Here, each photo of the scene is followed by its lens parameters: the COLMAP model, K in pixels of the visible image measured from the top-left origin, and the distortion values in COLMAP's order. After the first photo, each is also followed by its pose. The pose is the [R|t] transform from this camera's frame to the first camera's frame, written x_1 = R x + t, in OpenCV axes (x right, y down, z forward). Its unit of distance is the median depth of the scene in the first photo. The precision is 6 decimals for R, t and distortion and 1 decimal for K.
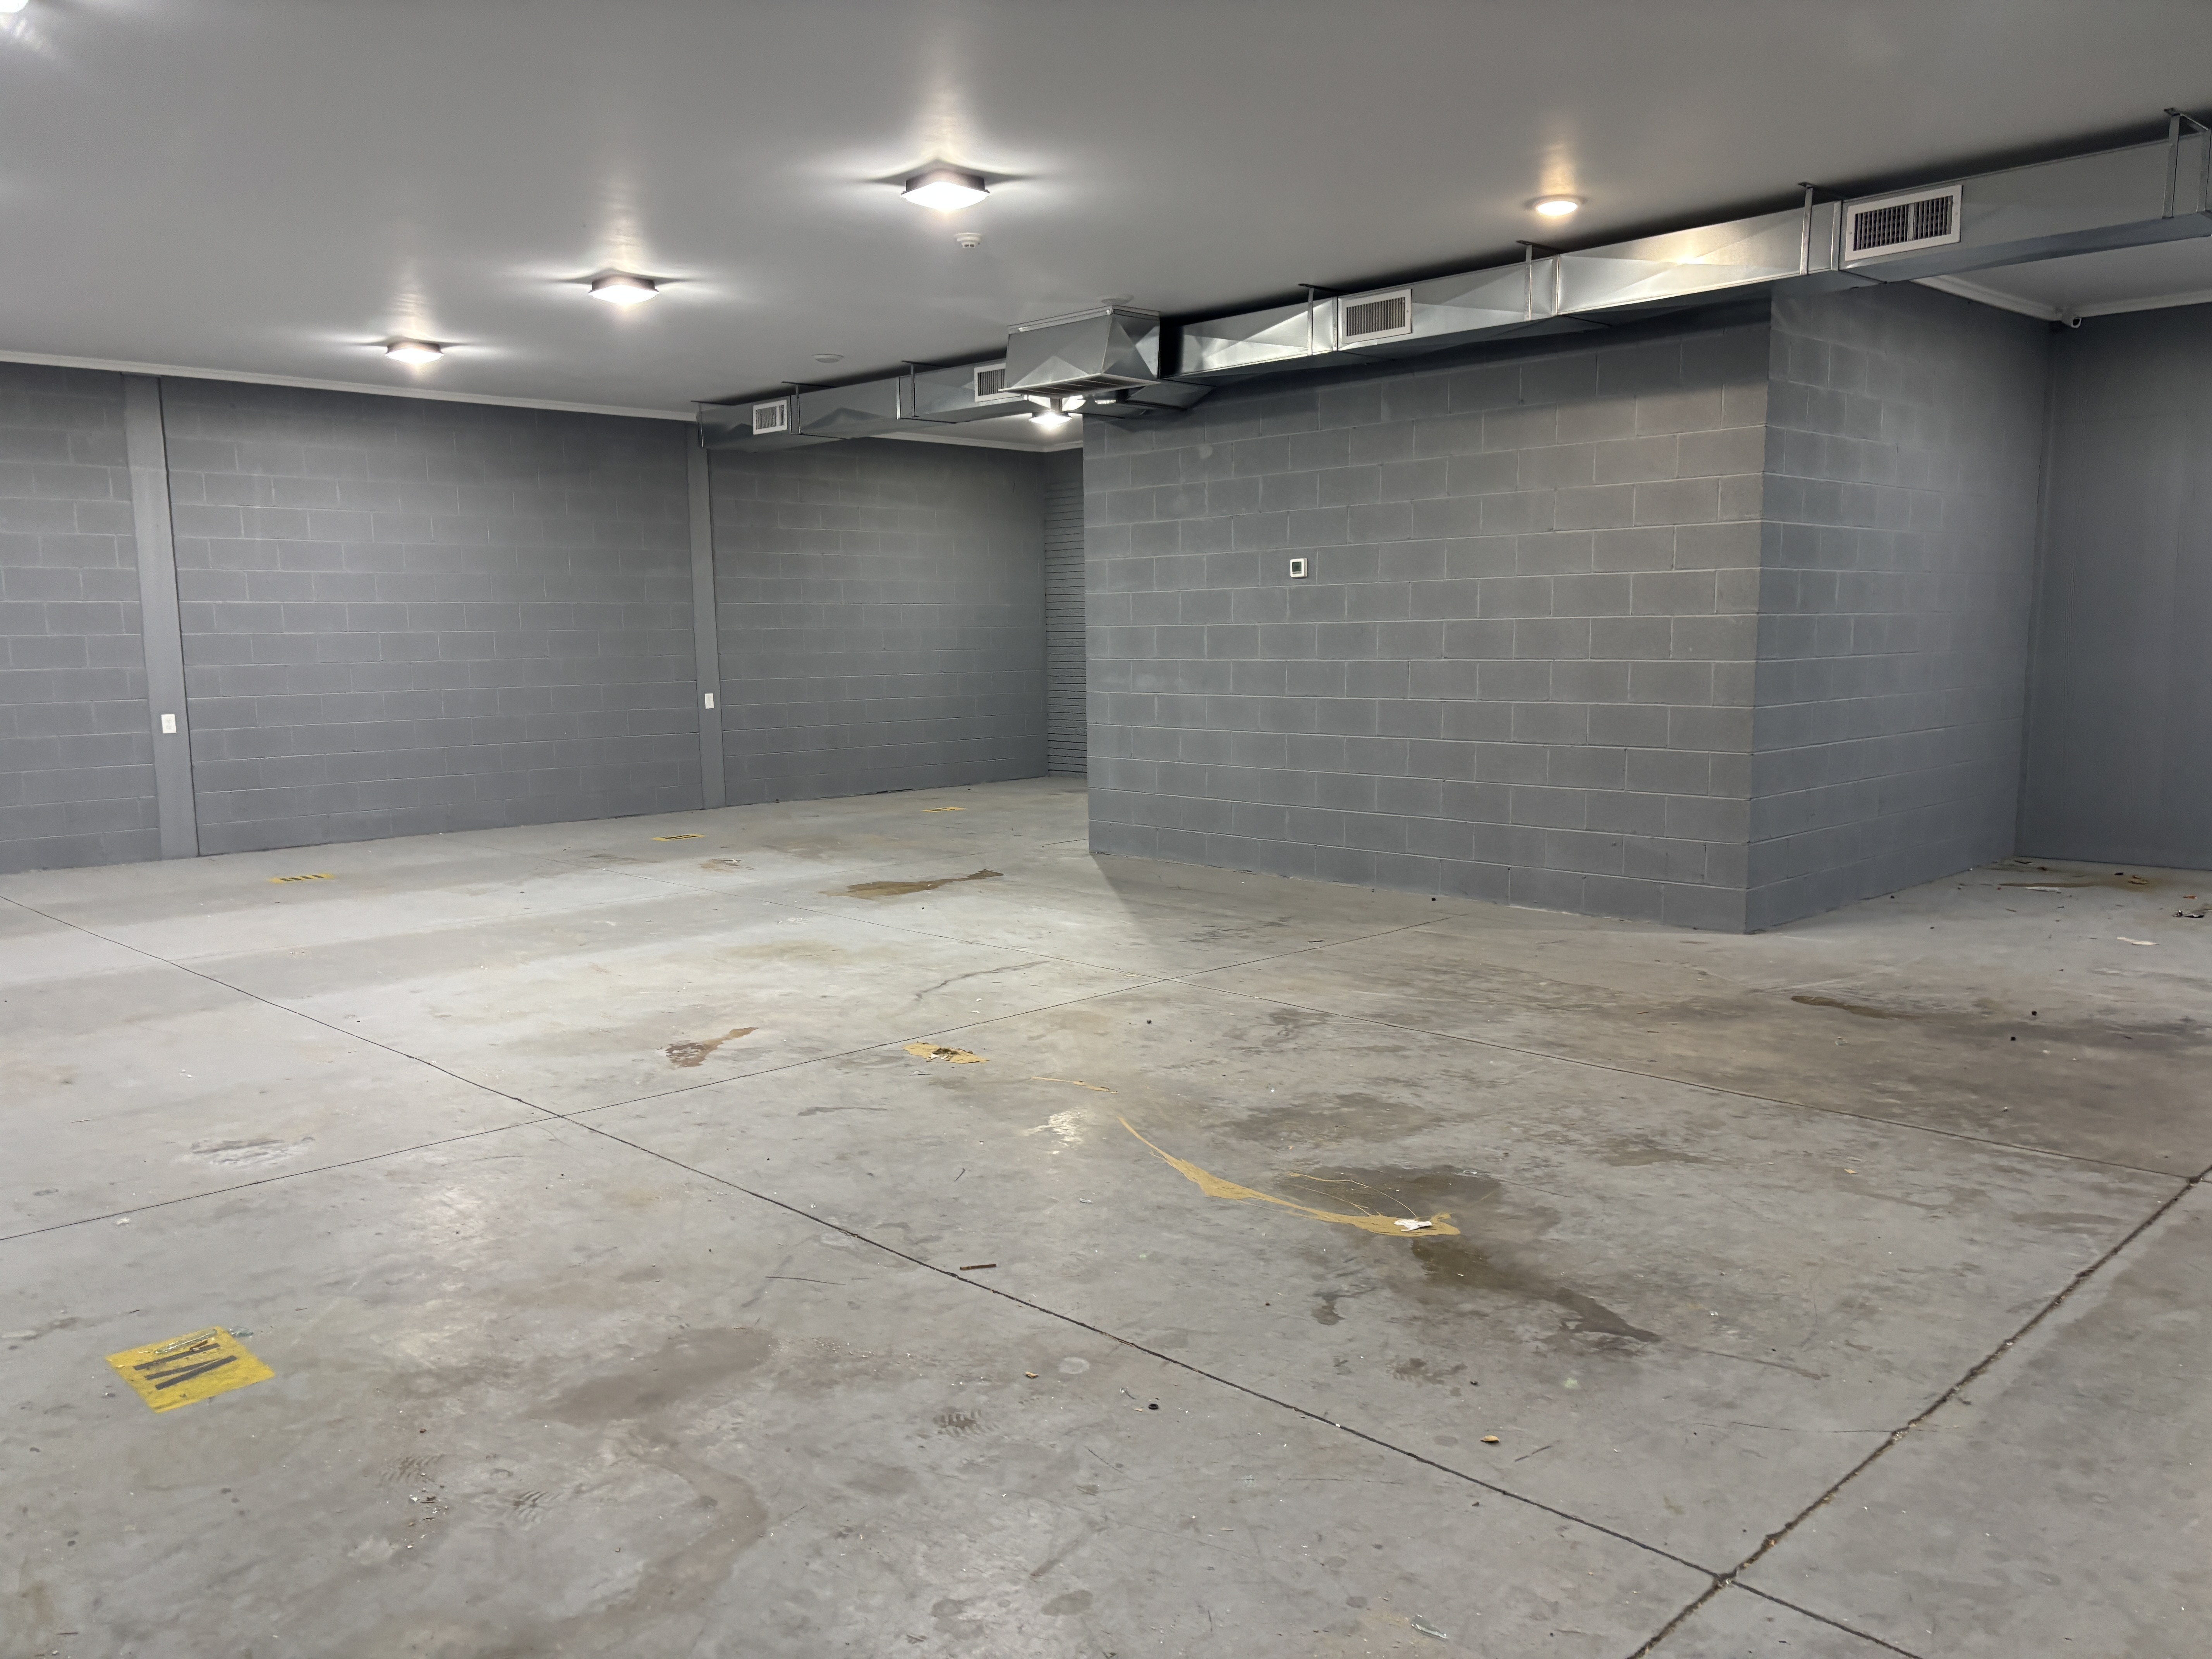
lens RADIAL K [[1679.9, 0, 1106.0], [0, 1679.9, 829.5], [0, 0, 1]] dist [0.007635, 0.004301]
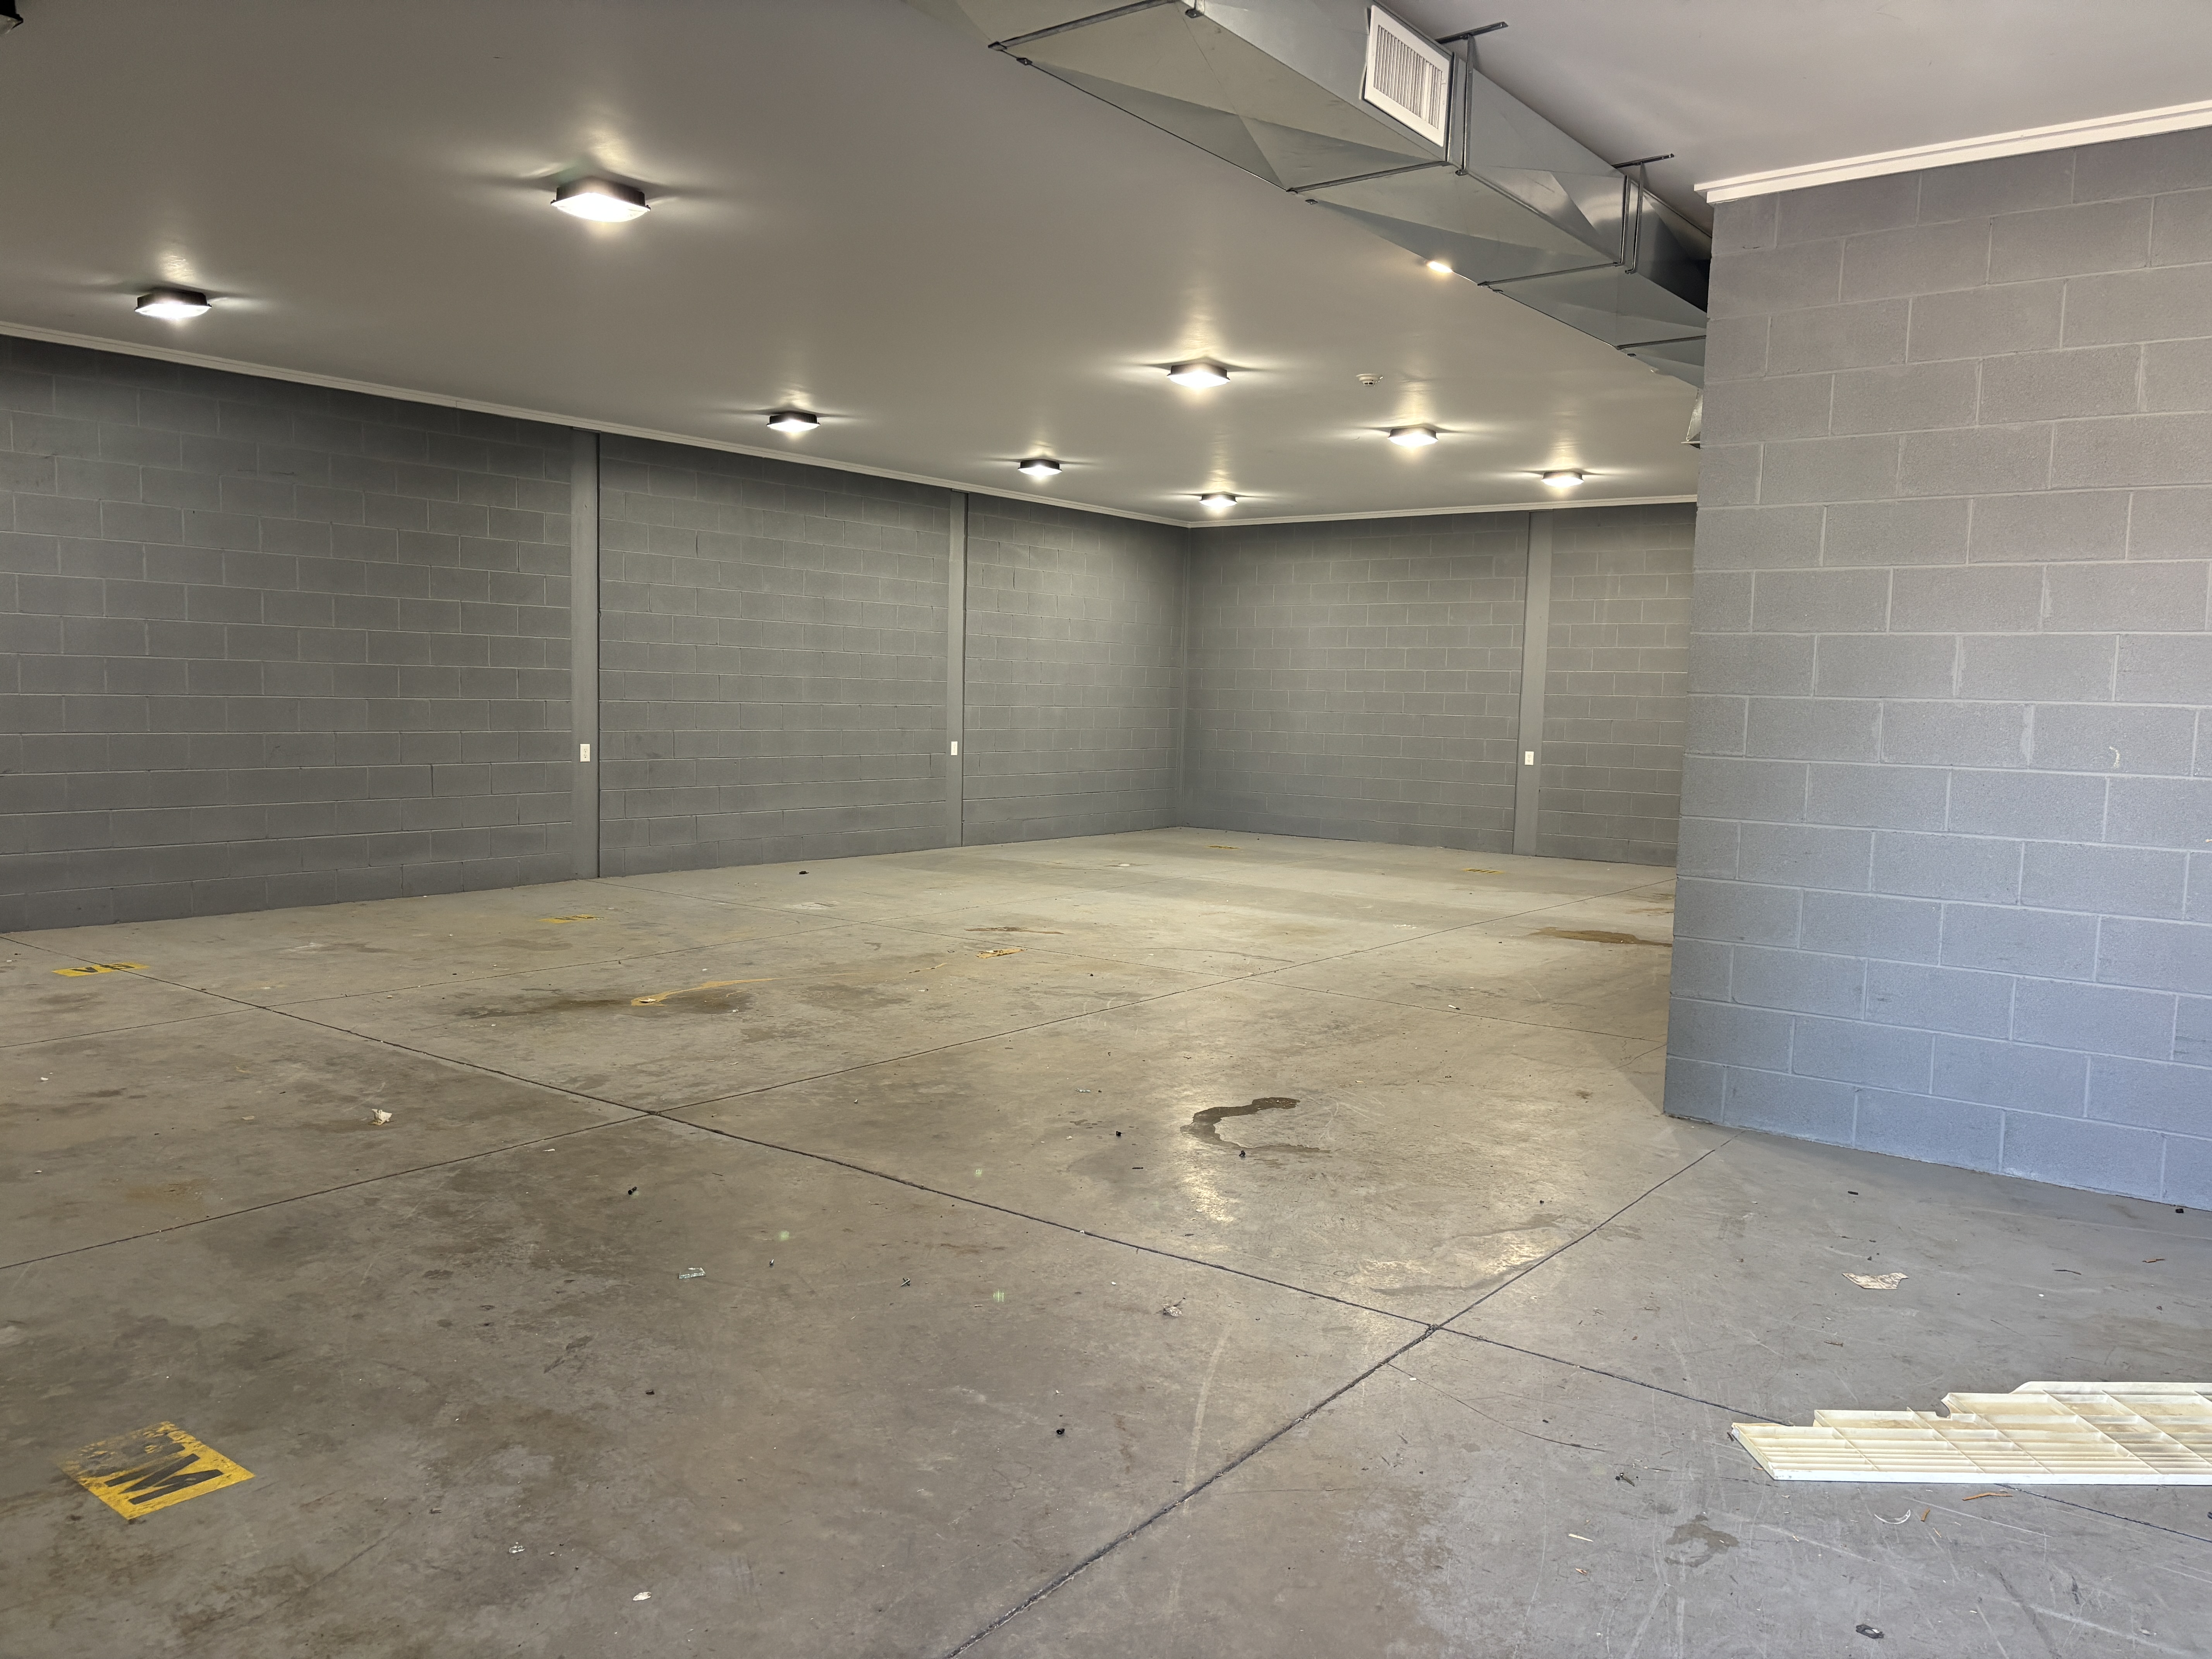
lens RADIAL K [[1680.8, 0, 1104.2], [0, 1680.8, 847.8], [0, 0, 1]] dist [0.202640, -0.508740]
pose [[0.145853, 0.109639, -0.983212, 1.404434], [-0.141917, 0.985880, 0.088884, -0.115829], [0.979074, 0.126570, 0.159353, 0.785186]]
